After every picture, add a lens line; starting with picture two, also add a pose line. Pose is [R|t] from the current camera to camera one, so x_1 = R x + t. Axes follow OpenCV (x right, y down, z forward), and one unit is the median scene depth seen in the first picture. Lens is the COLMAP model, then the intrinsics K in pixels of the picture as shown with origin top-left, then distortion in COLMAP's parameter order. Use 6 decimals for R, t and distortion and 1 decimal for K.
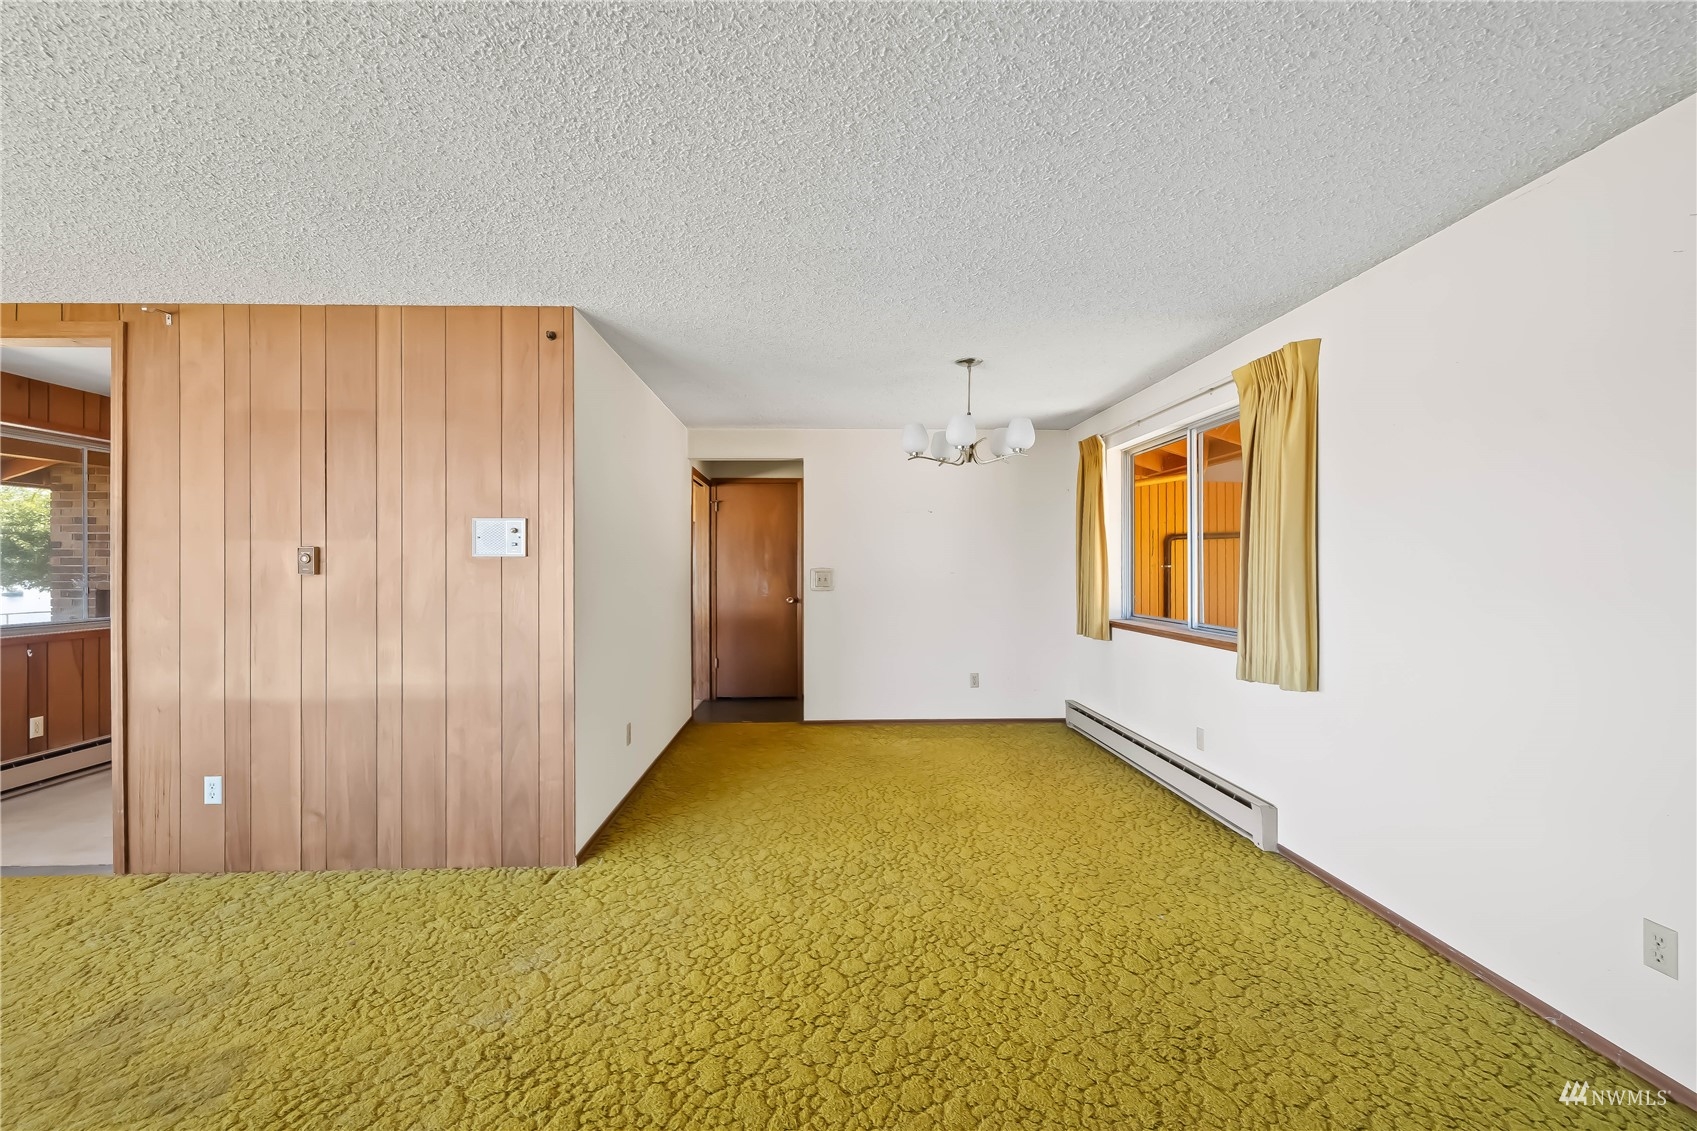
lens RADIAL K [[700.4, 0, 843.8], [0, 700.4, 561.8], [0, 0, 1]] dist [-0.000970, -0.000093]
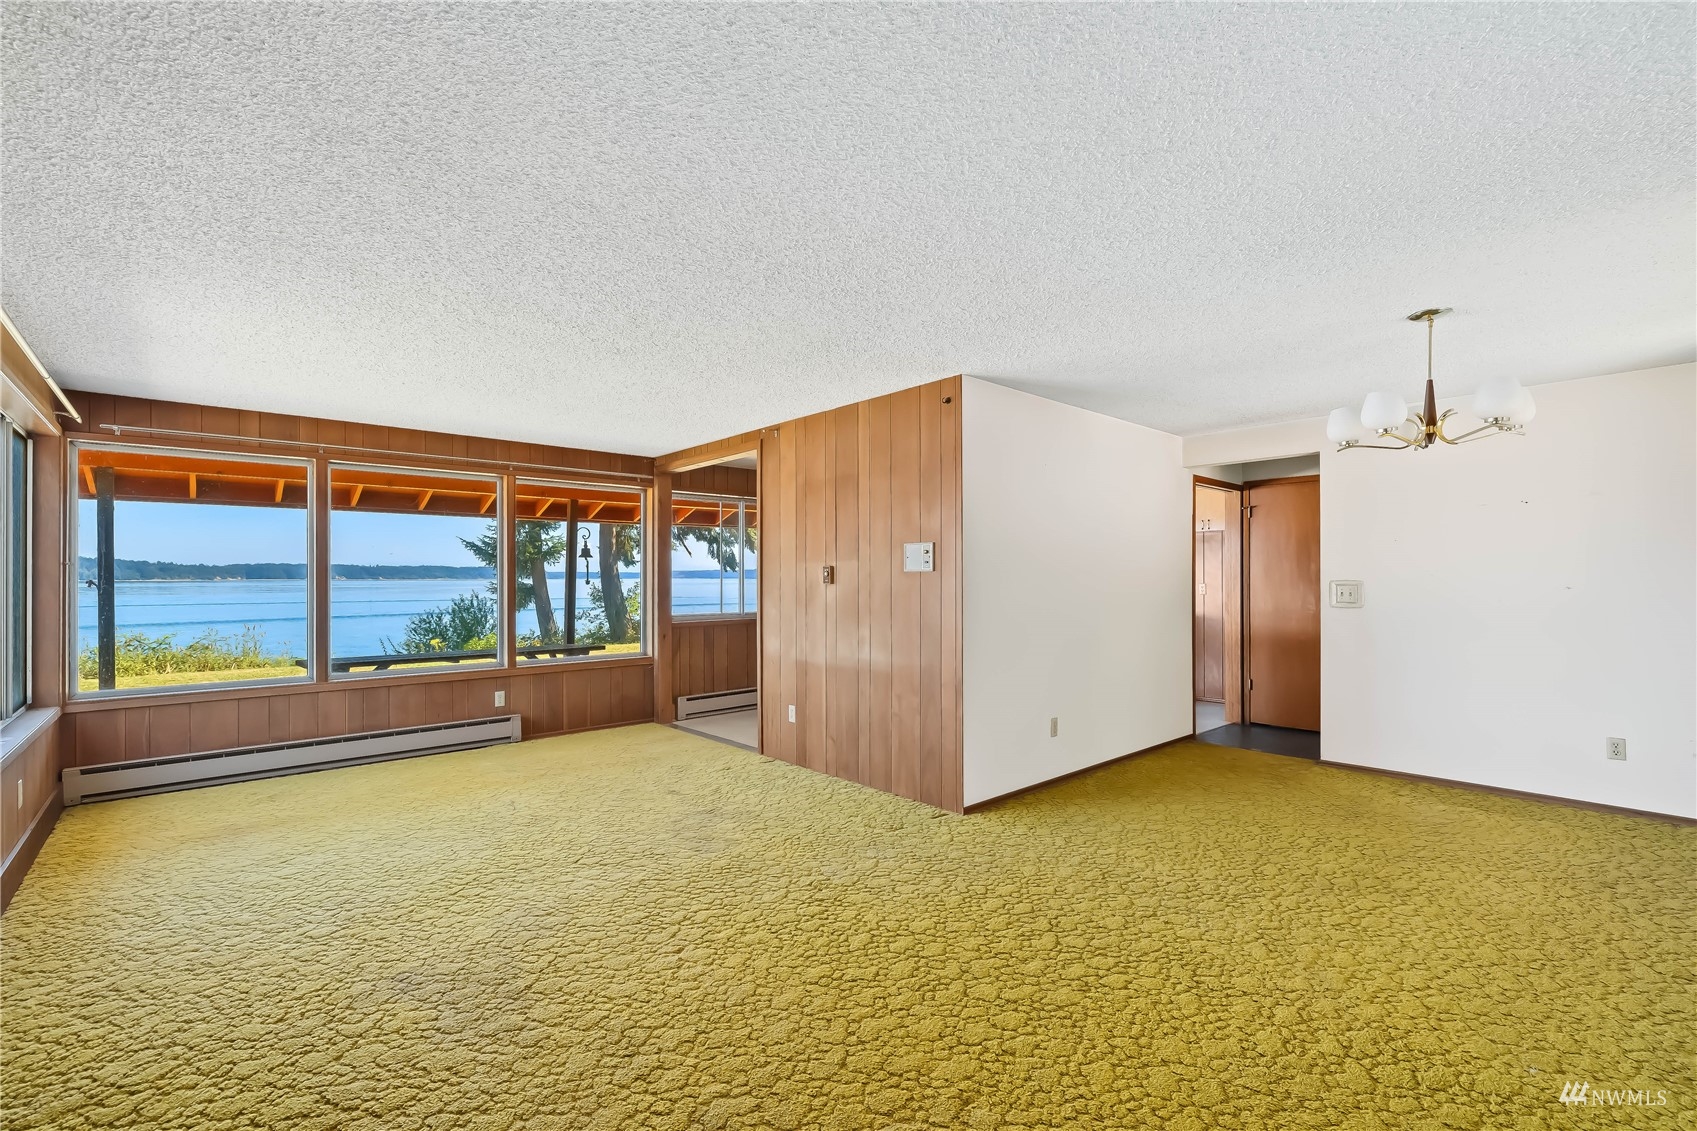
lens RADIAL K [[723.2, 0, 857.1], [0, 723.2, 572.5], [0, 0, 1]] dist [0.001746, 0.000335]
pose [[0.653949, -0.006214, -0.756514, 0.490339], [0.005417, 0.999979, -0.003532, -0.001364], [0.756520, -0.001789, 0.653969, -0.002821]]
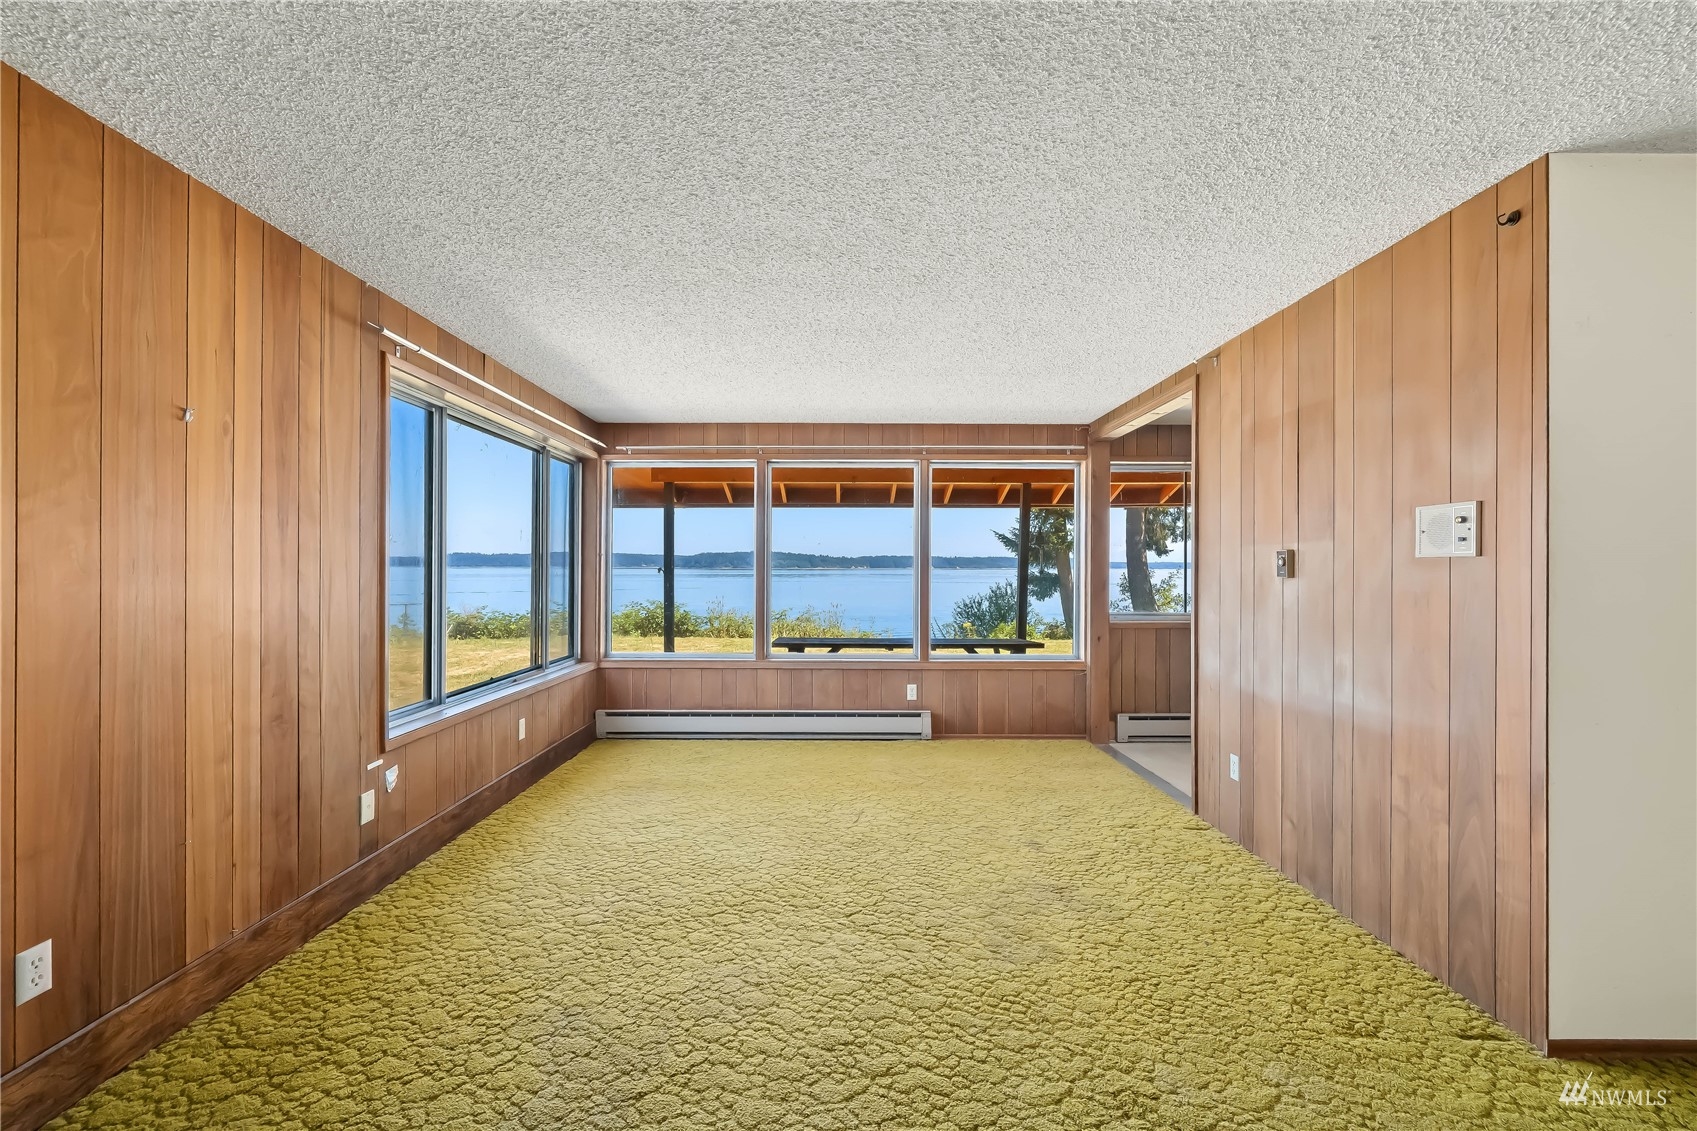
lens RADIAL K [[721.5, 0, 848.5], [0, 721.5, 565.5], [0, 0, 1]] dist [0.002264, 0.000418]
pose [[-0.024929, -0.002621, -0.999686, 0.277001], [0.002268, 0.999994, -0.002679, 0.002058], [0.999687, -0.002334, -0.024923, 0.400995]]
